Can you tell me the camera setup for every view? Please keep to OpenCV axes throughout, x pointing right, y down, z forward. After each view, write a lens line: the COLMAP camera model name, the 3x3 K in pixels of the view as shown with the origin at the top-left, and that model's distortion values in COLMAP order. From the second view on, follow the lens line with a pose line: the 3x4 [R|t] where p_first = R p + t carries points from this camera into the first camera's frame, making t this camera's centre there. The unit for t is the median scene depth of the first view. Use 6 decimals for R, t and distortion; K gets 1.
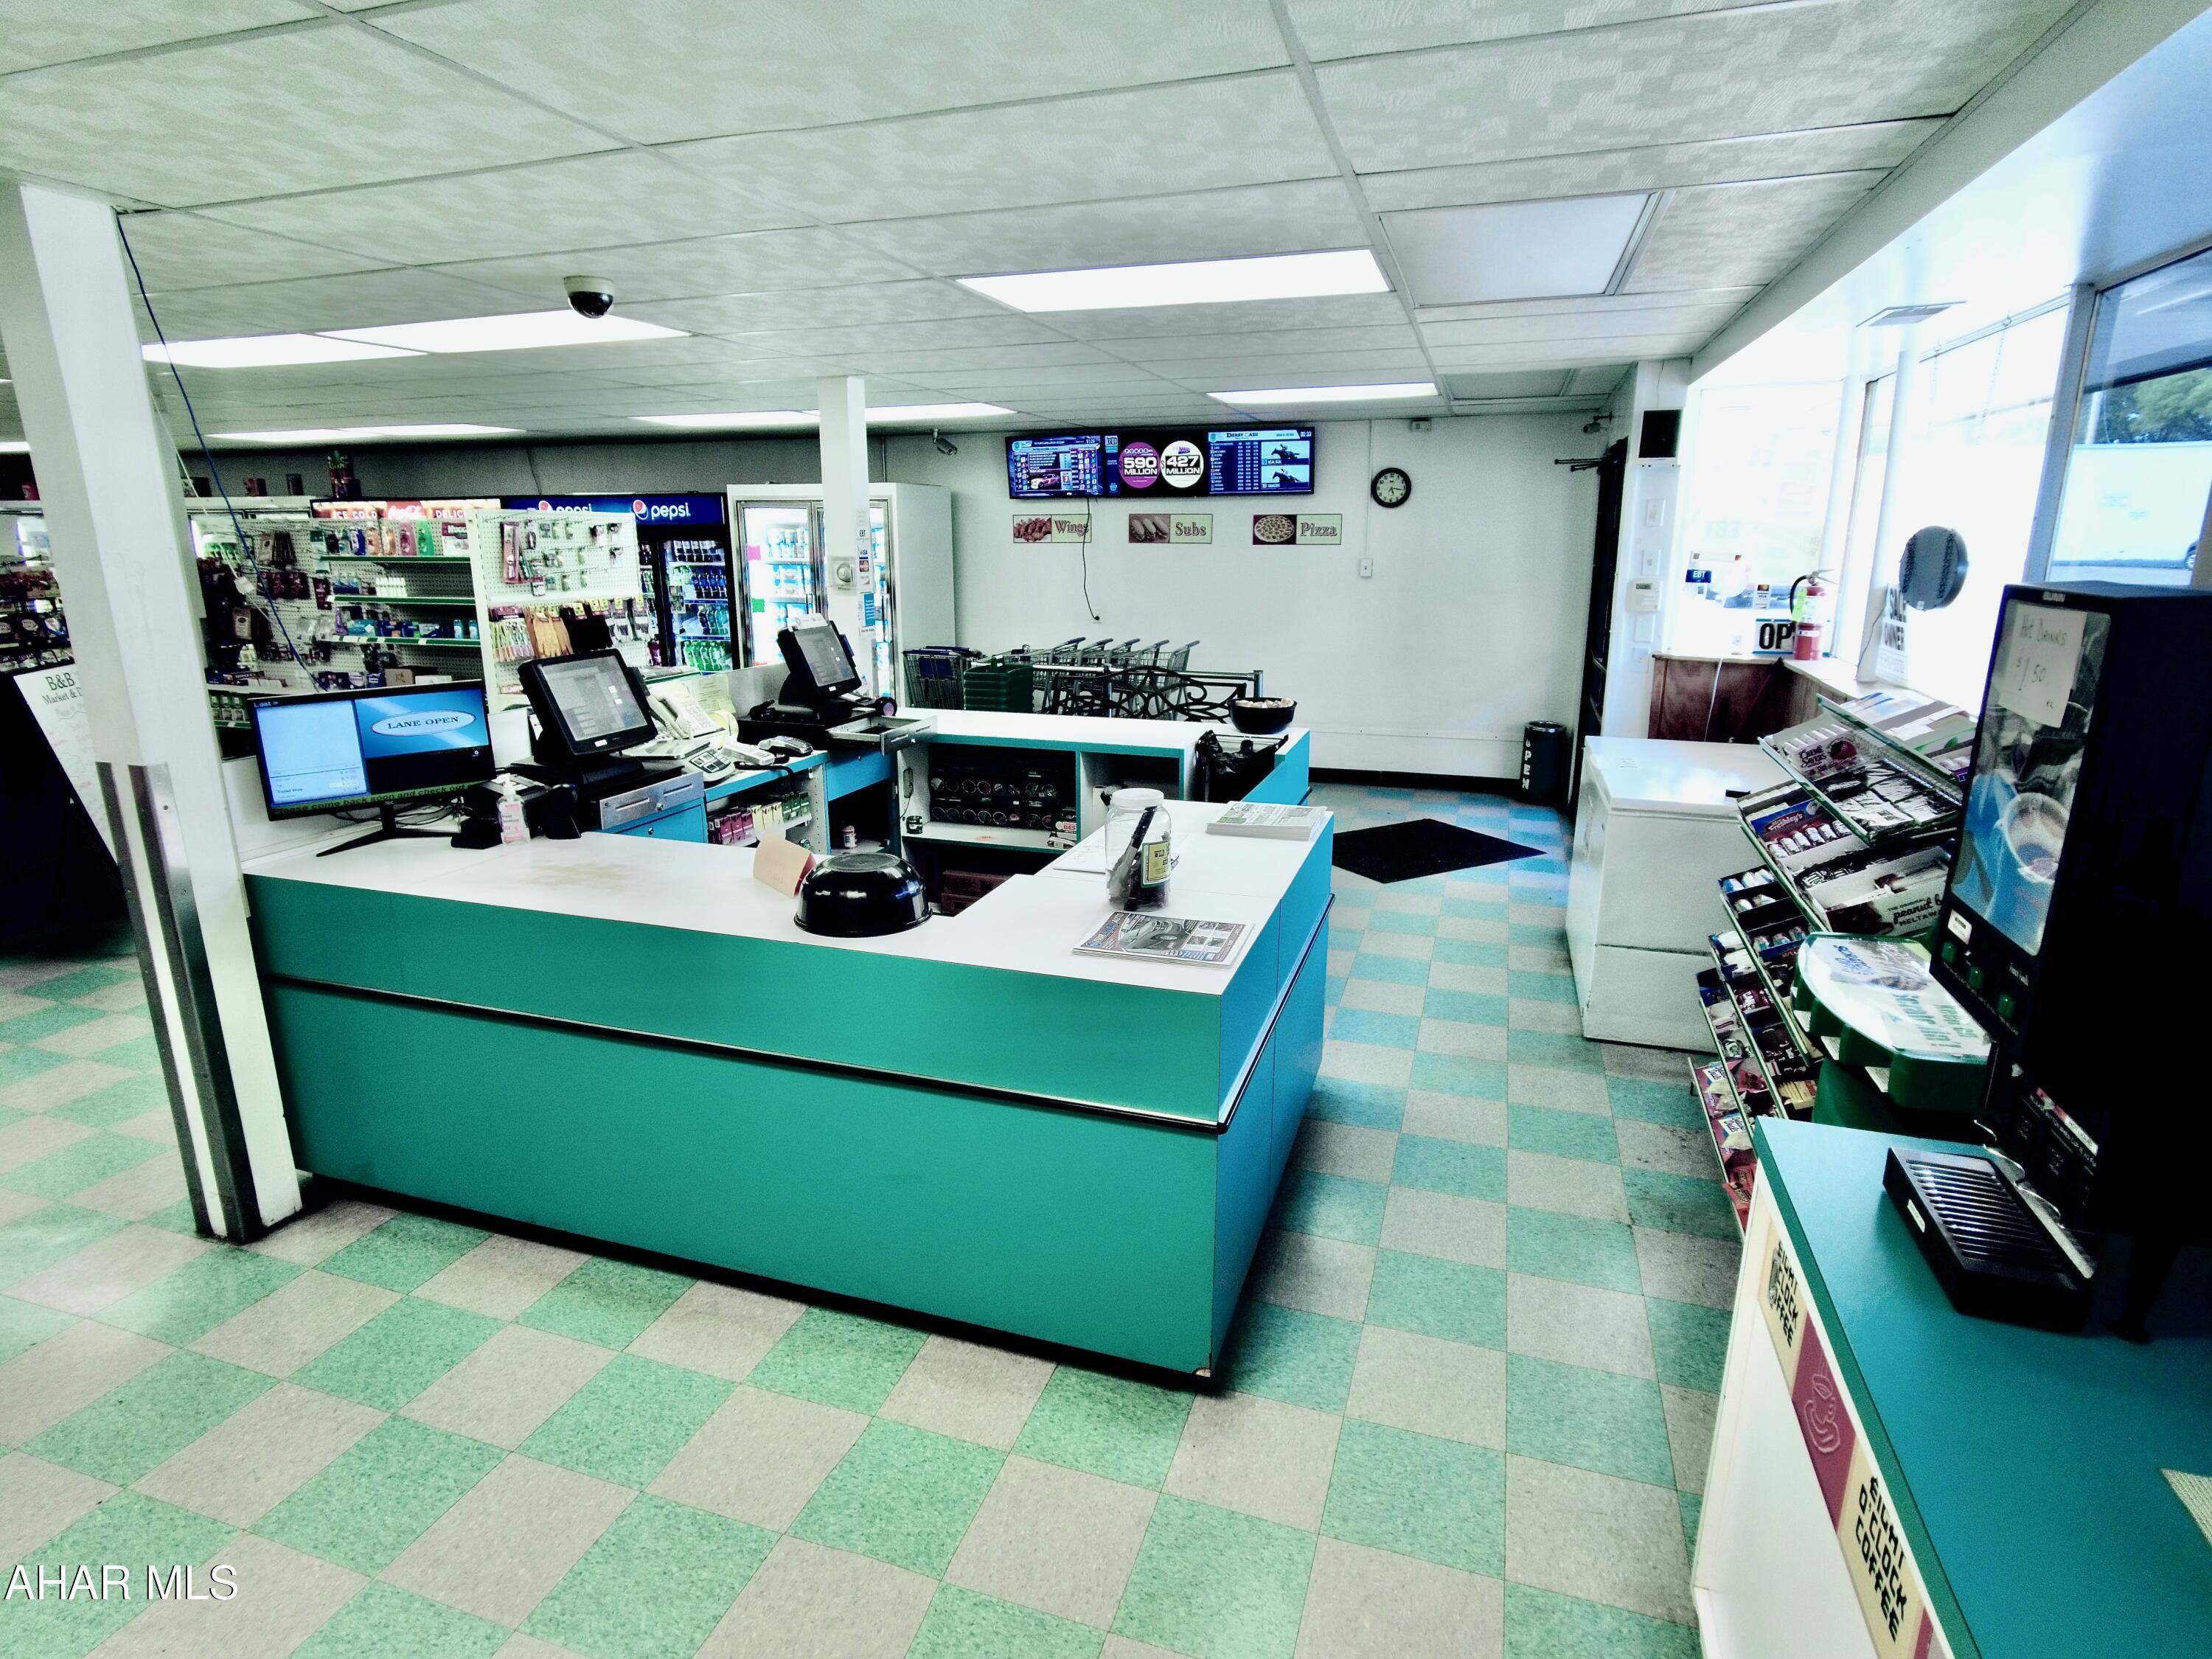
lens RADIAL K [[1183.4, 0, 1106.0], [0, 1183.4, 829.5], [0, 0, 1]] dist [-0.003543, -0.002827]
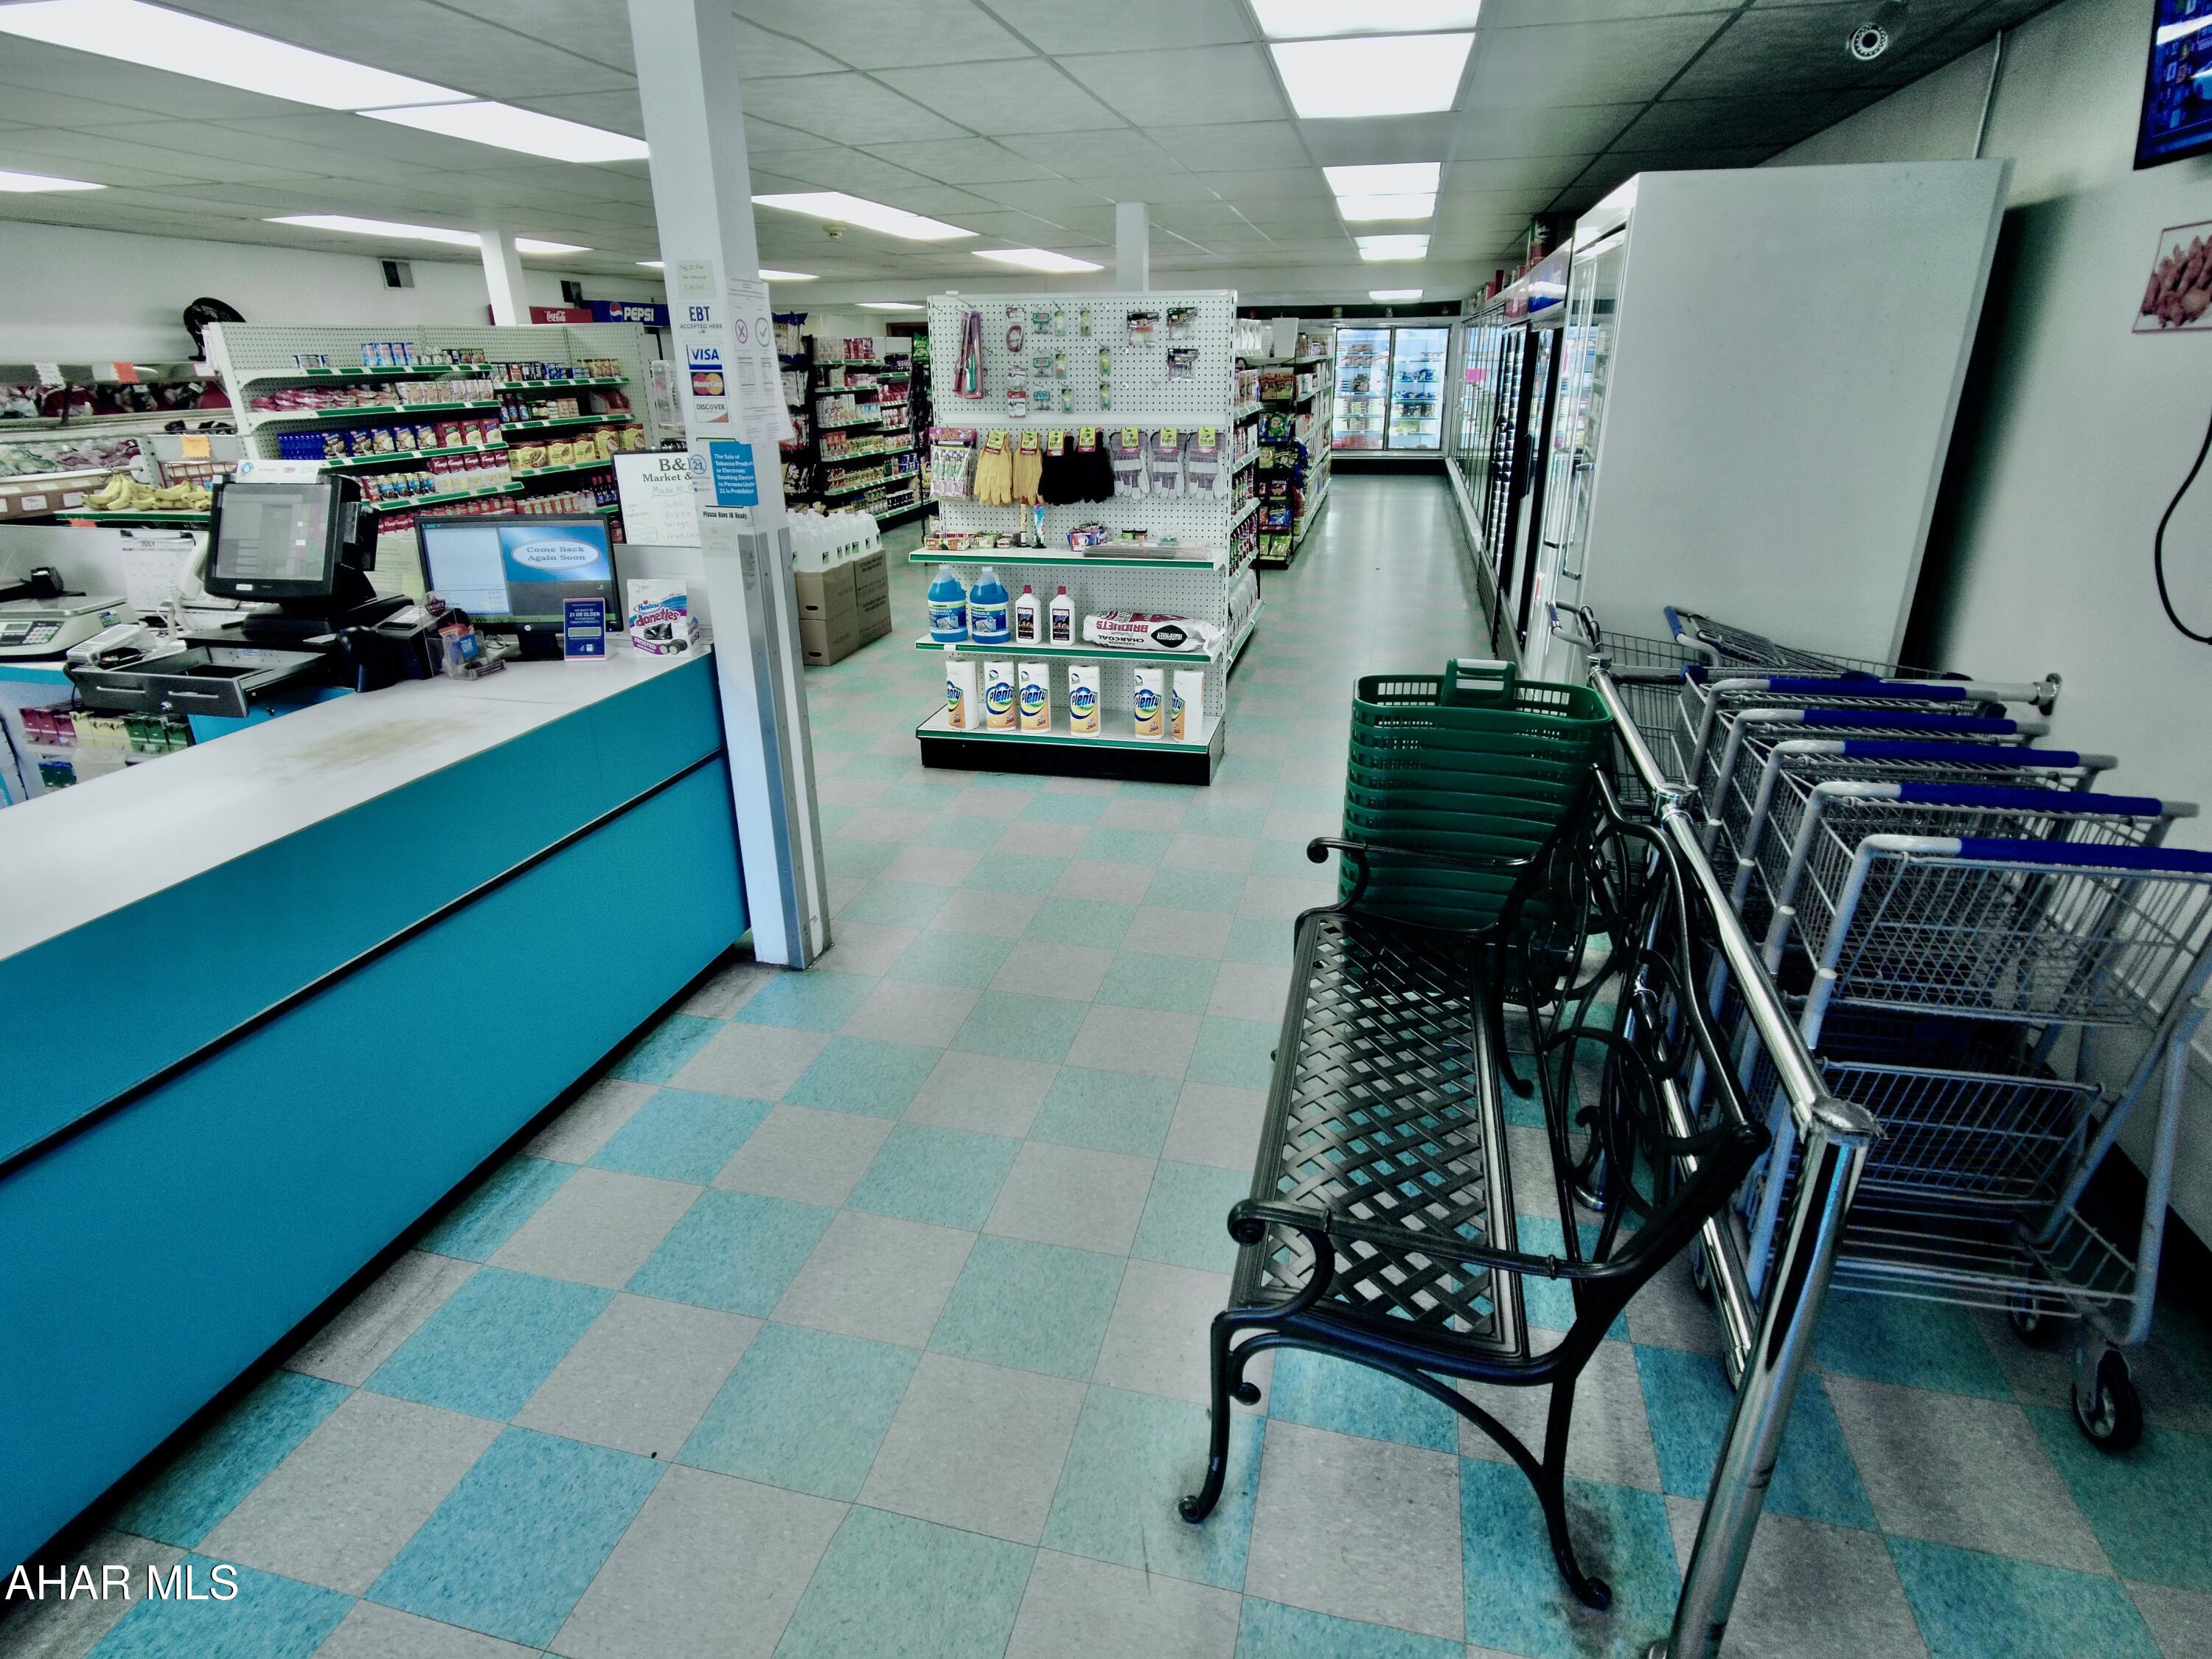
lens RADIAL K [[1170.7, 0, 1119.2], [0, 1170.7, 826.5], [0, 0, 1]] dist [-0.001838, -0.002395]
pose [[0.097199, 0.377982, -0.920696, 0.260995], [-0.234601, 0.907711, 0.347884, -0.211847], [0.967220, 0.182182, 0.176904, 0.882706]]
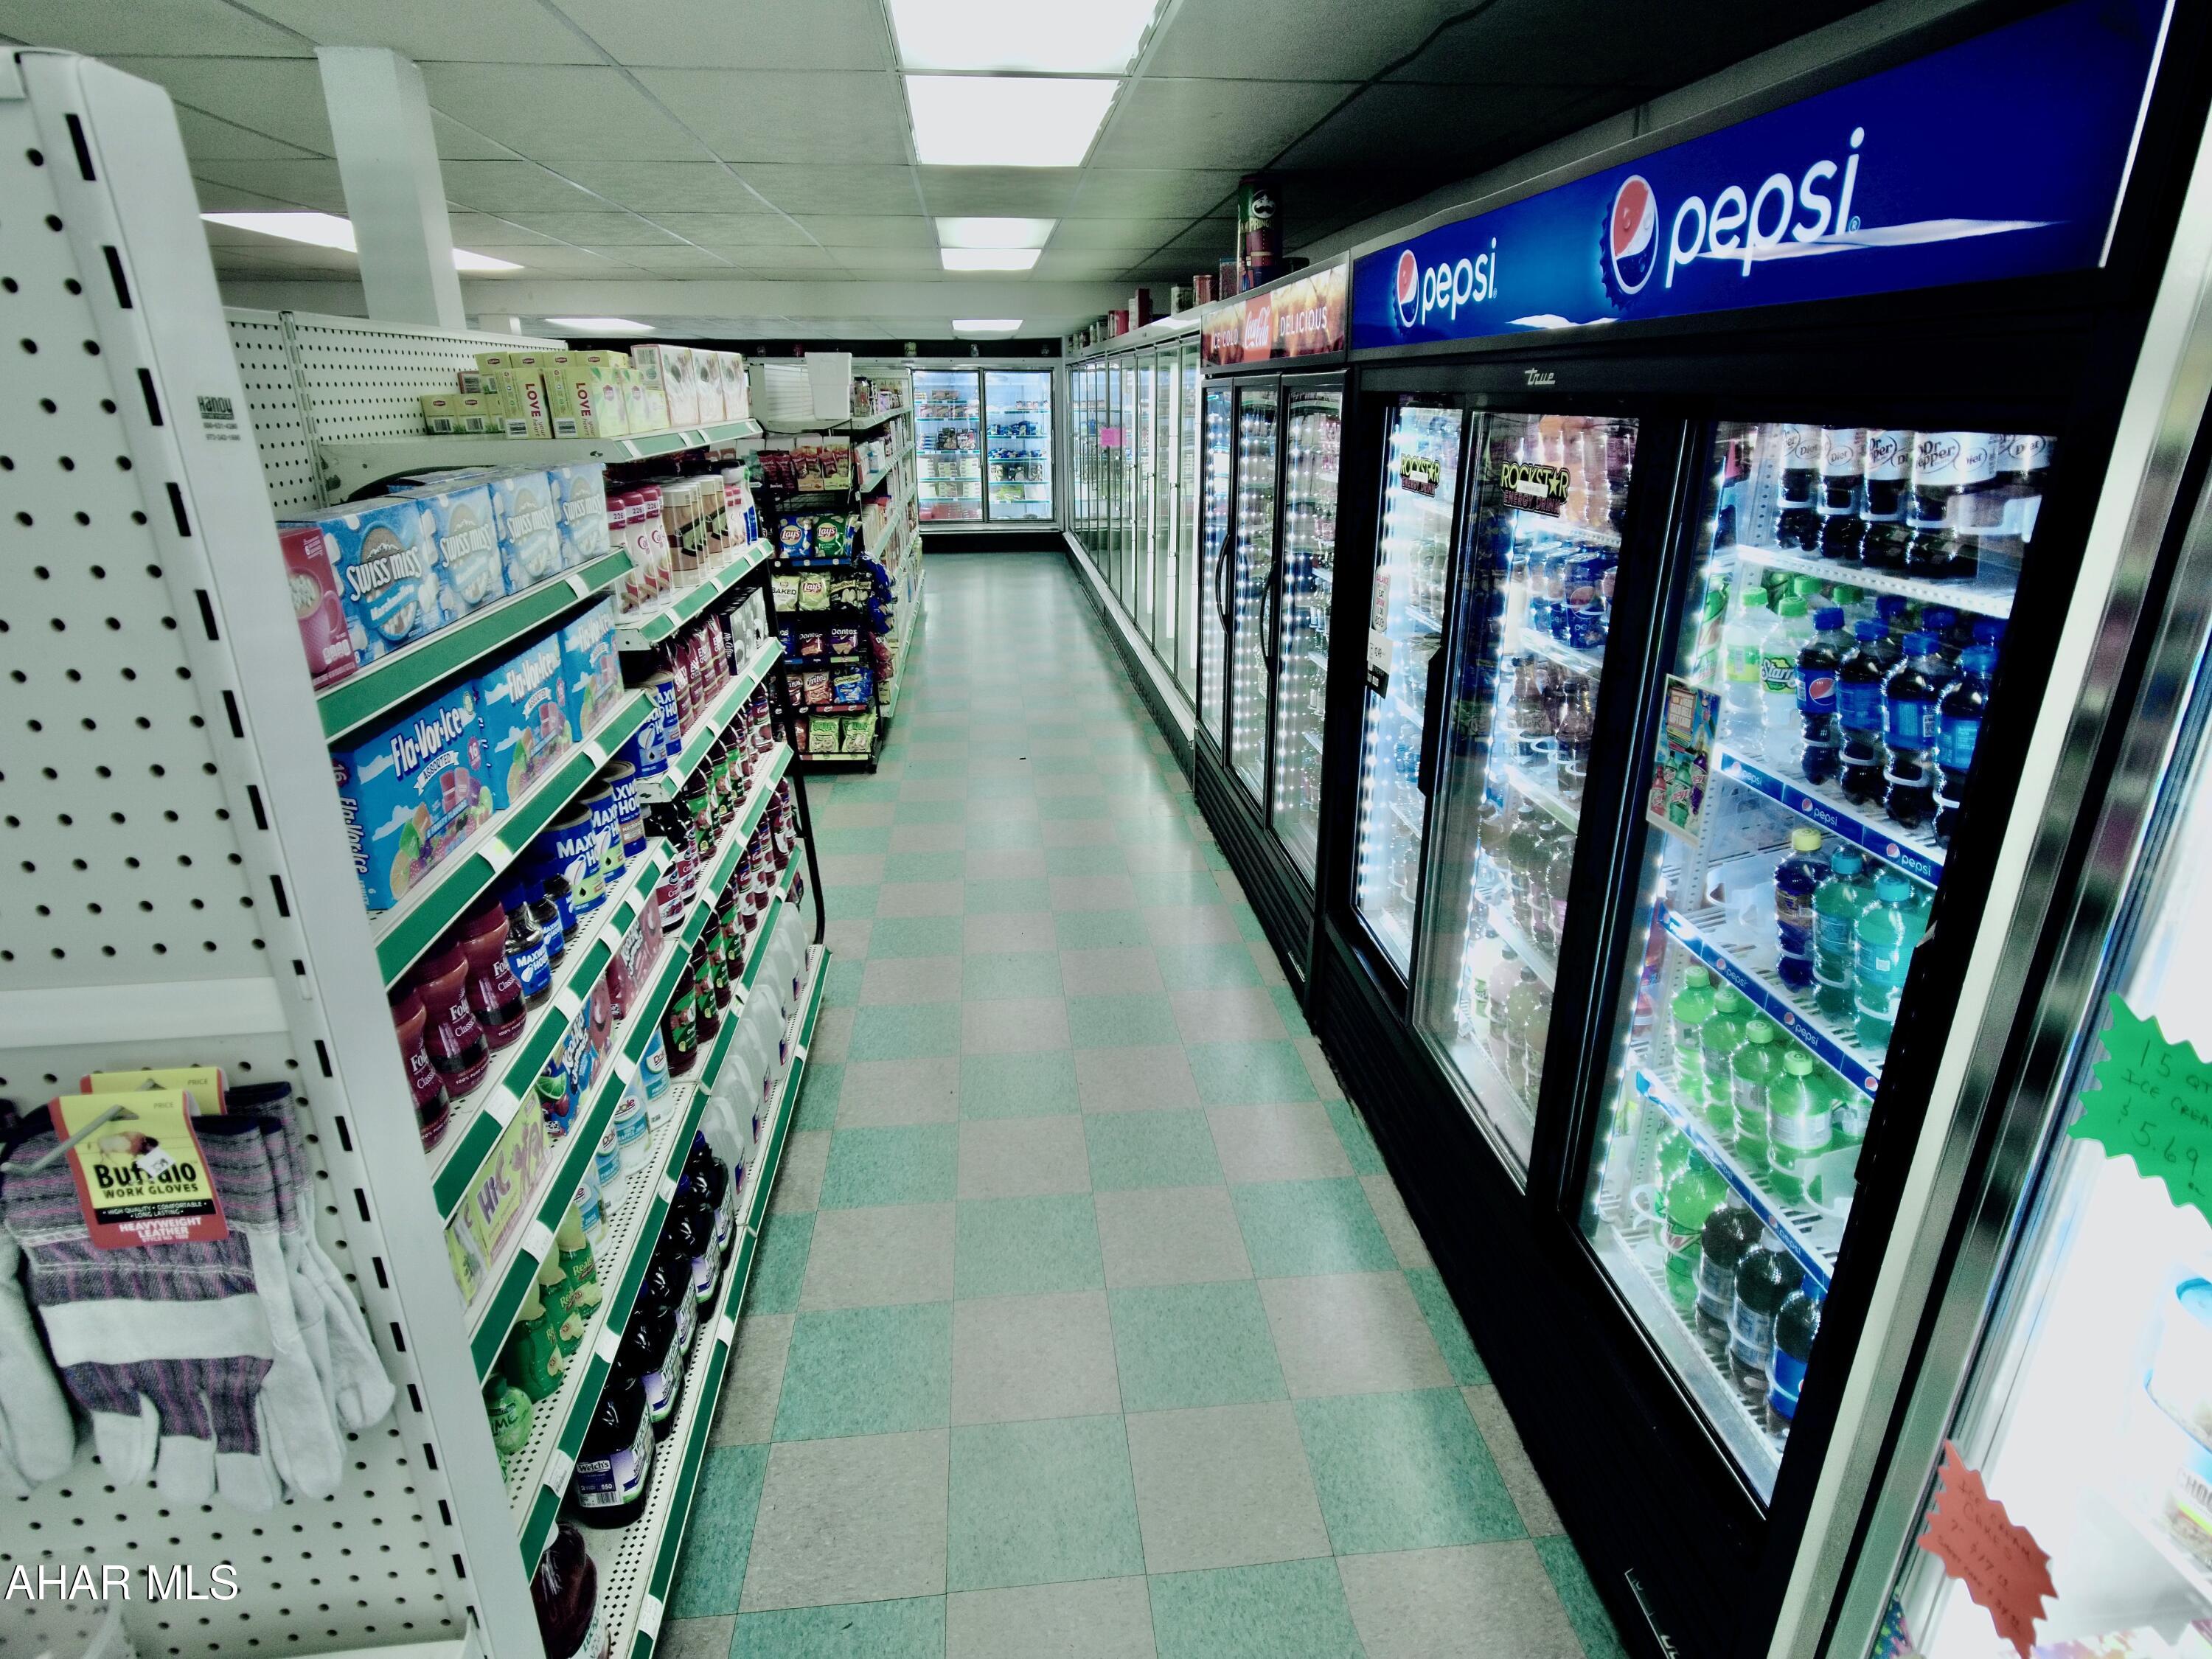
lens RADIAL K [[1183.4, 0, 1106.0], [0, 1183.4, 829.5], [0, 0, 1]] dist [-0.003543, -0.002827]
pose [[0.410703, 0.321467, -0.853219, -0.294756], [-0.222978, 0.942781, 0.247879, -0.254624], [0.884084, 0.088444, 0.458883, 1.023420]]
